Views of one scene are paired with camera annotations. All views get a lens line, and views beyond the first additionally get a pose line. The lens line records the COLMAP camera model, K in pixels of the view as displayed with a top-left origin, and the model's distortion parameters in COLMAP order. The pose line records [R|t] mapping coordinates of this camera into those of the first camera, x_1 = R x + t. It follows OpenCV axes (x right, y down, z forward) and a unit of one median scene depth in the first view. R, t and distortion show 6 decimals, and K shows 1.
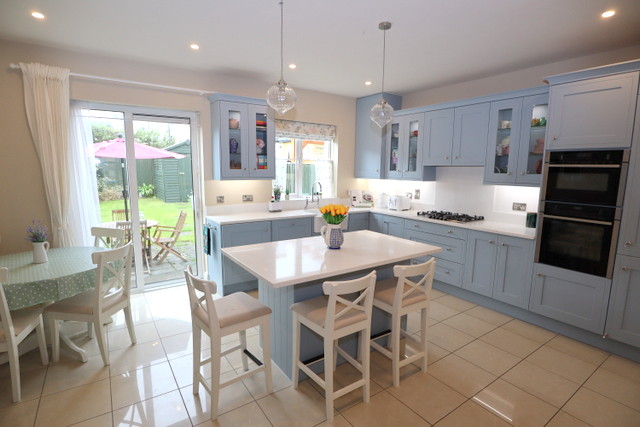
lens RADIAL K [[322.6, 0, 320.0], [0, 322.6, 213.5], [0, 0, 1]] dist [-0.026648, 0.000387]
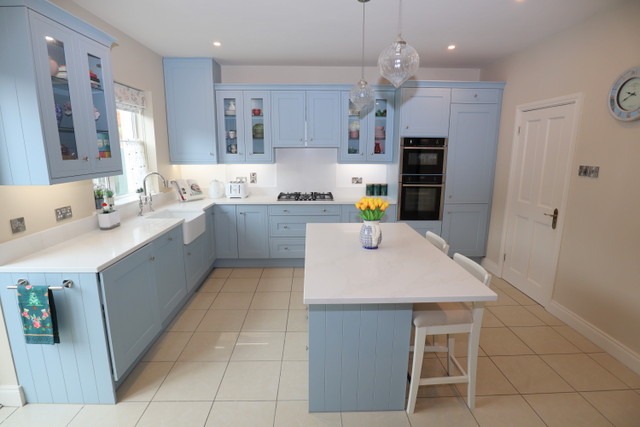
lens RADIAL K [[322.6, 0, 320.0], [0, 322.6, 213.5], [0, 0, 1]] dist [-0.026648, 0.000387]
pose [[0.545241, -0.176190, 0.819554, -0.477882], [0.120637, 0.983978, 0.131280, -0.073057], [-0.829553, 0.027289, 0.557760, 0.398833]]
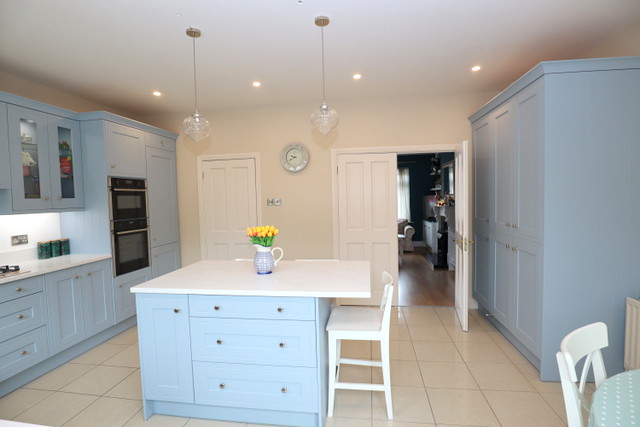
lens RADIAL K [[322.6, 0, 320.0], [0, 322.6, 213.5], [0, 0, 1]] dist [-0.026648, 0.000387]
pose [[-0.729824, -0.030672, 0.682946, -0.452738], [0.110109, 0.980676, 0.161710, -0.125514], [-0.674709, 0.193219, -0.712344, 0.982595]]
